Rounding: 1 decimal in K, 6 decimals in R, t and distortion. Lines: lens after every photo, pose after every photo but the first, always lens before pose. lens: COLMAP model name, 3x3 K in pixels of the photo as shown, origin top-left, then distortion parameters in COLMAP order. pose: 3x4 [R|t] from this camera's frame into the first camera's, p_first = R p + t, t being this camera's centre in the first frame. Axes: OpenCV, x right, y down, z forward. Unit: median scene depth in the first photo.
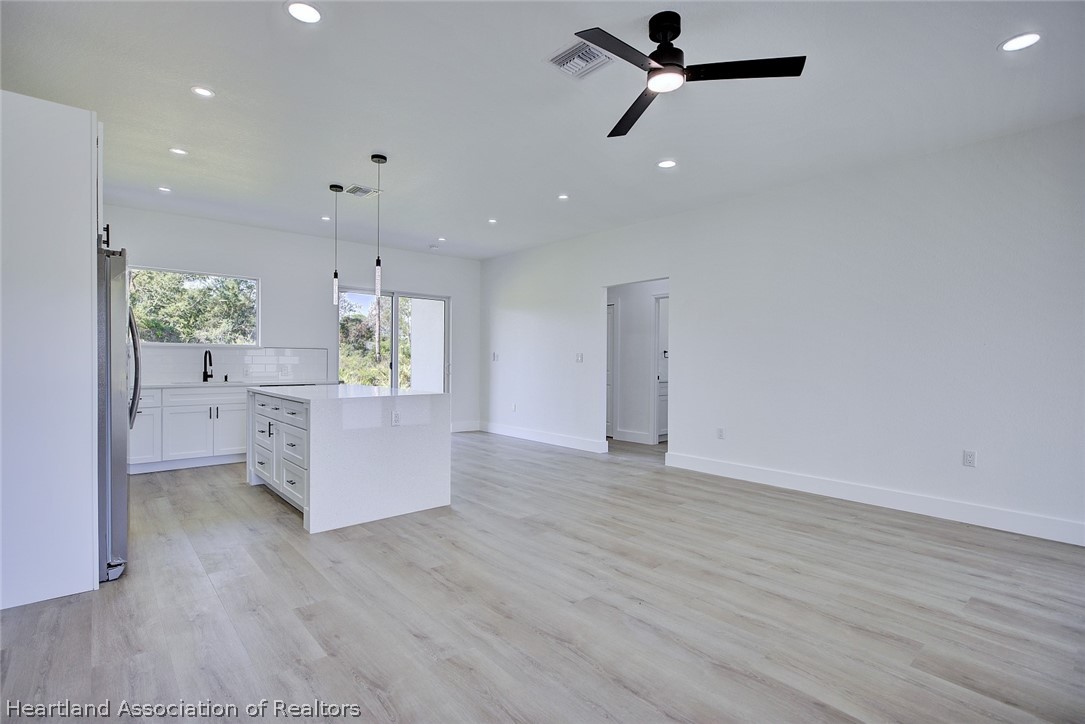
lens RADIAL K [[508.2, 0, 547.8], [0, 508.2, 363.0], [0, 0, 1]] dist [-0.000886, -0.000383]
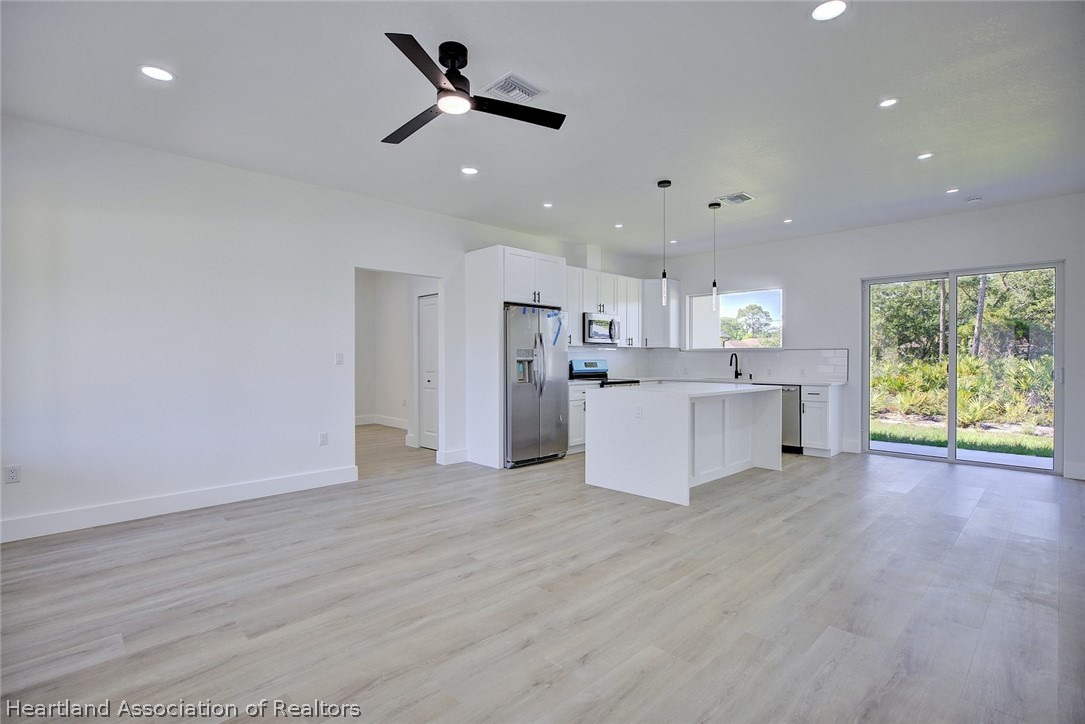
lens RADIAL K [[508.2, 0, 548.5], [0, 508.2, 361.1], [0, 0, 1]] dist [-0.000886, -0.000383]
pose [[0.068986, -0.002381, -0.997615, 0.983971], [-0.005746, 0.999980, -0.002784, -0.000092], [0.997601, 0.005925, 0.068971, 0.832959]]
